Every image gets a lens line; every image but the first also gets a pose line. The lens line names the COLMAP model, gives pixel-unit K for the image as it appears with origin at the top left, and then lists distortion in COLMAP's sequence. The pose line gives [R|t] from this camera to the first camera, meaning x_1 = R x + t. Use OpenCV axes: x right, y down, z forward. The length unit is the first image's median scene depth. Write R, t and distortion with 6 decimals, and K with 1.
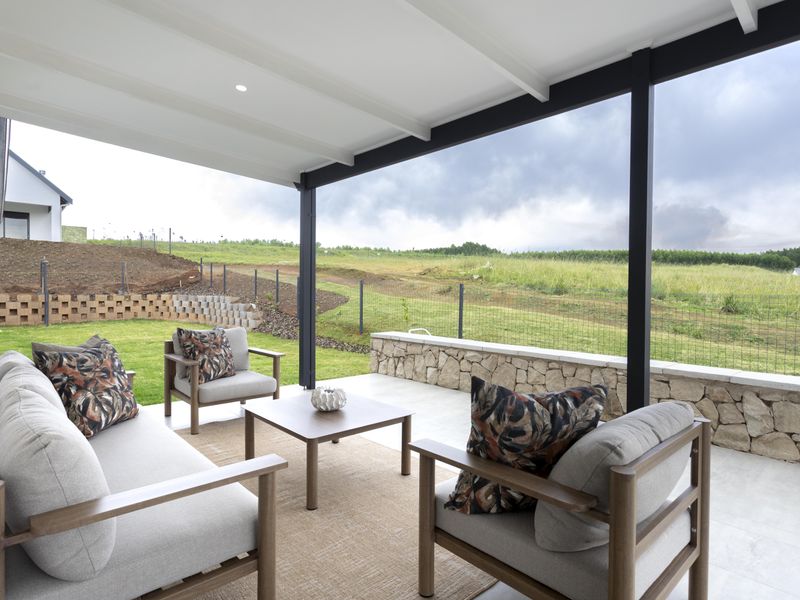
lens RADIAL K [[446.6, 0, 396.7], [0, 446.6, 297.2], [0, 0, 1]] dist [-0.004138, 0.000402]
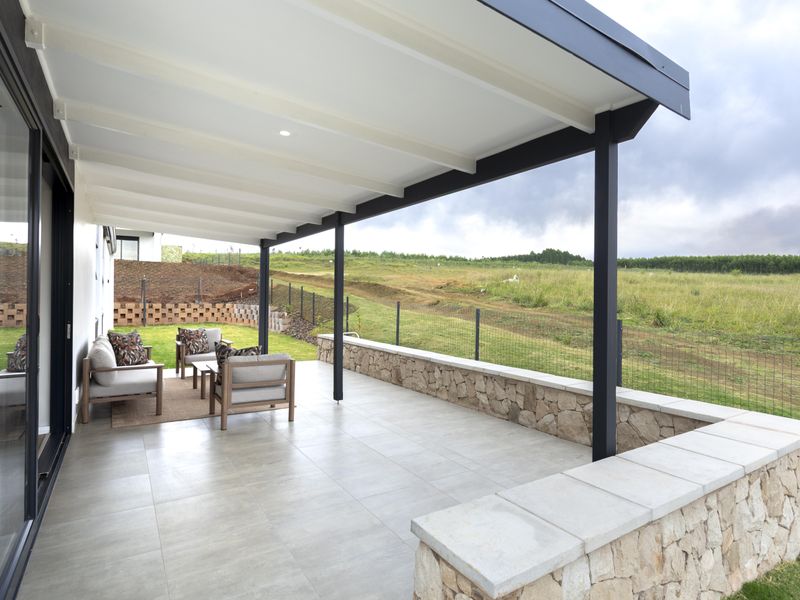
lens RADIAL K [[446.6, 0, 396.7], [0, 446.6, 297.2], [0, 0, 1]] dist [-0.004138, 0.000402]
pose [[0.984570, 0.007216, -0.174842, 0.189753], [-0.010092, 0.999828, -0.015561, -0.010481], [0.174699, 0.017085, 0.984474, -0.185925]]
